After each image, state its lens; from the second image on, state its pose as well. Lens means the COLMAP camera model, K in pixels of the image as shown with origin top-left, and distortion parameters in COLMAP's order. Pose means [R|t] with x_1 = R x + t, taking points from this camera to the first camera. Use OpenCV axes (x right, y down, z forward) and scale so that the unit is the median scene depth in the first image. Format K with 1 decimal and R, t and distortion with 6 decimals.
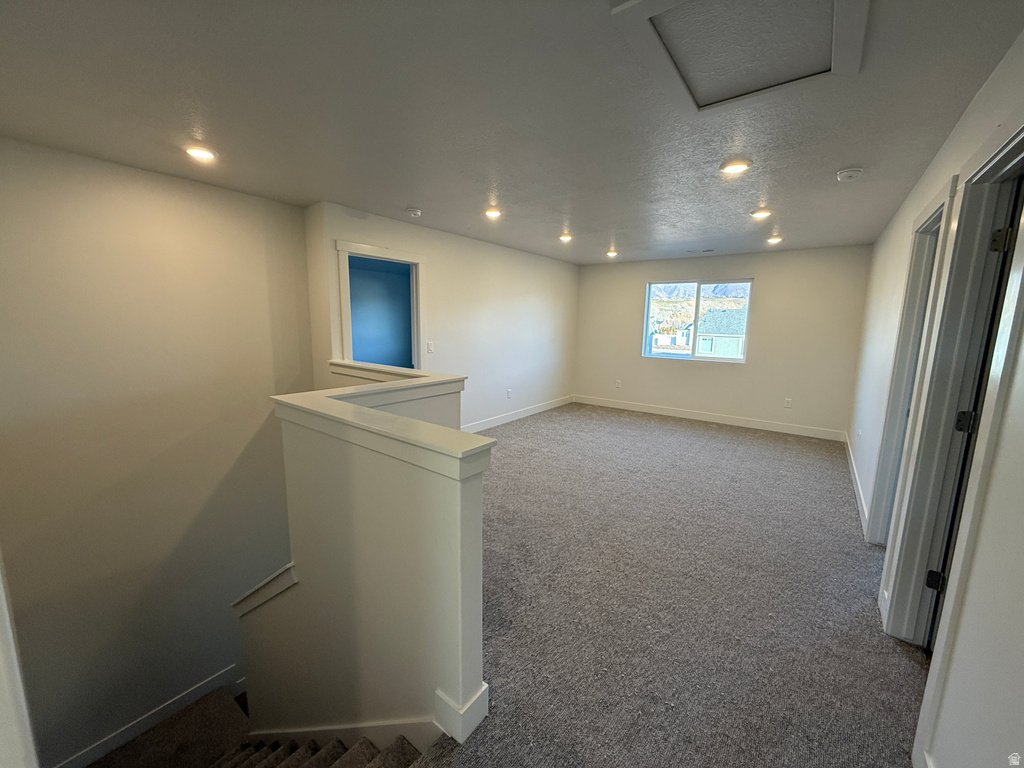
lens RADIAL K [[406.5, 0, 504.2], [0, 406.5, 387.8], [0, 0, 1]] dist [0.001010, 0.000289]
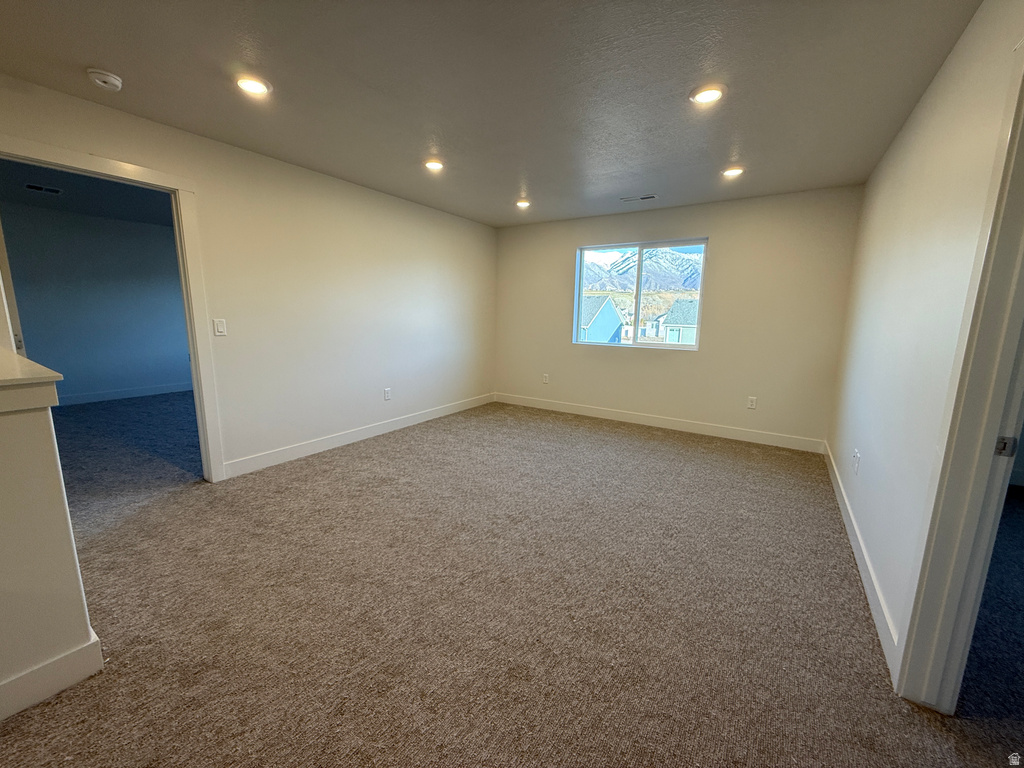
lens RADIAL K [[406.5, 0, 503.5], [0, 406.5, 387.1], [0, 0, 1]] dist [0.001010, 0.000289]
pose [[0.998256, -0.011113, 0.057972, 0.193479], [0.010175, 0.999813, 0.016452, -0.008761], [-0.058144, -0.015833, 0.998183, 0.272895]]
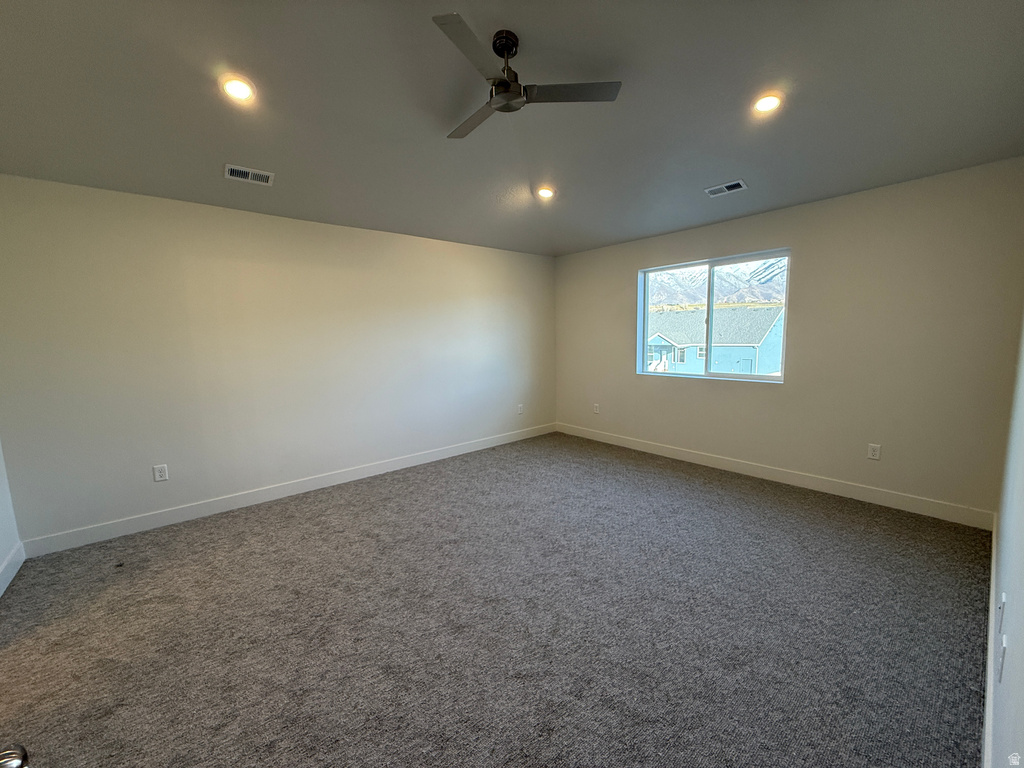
lens RADIAL K [[406.5, 0, 513.0], [0, 406.5, 389.6], [0, 0, 1]] dist [0.001010, 0.000289]
pose [[0.969459, 0.001982, -0.245247, 0.372090], [-0.007123, 0.999773, -0.020078, -0.039988], [0.245152, 0.021212, 0.969253, 0.307691]]
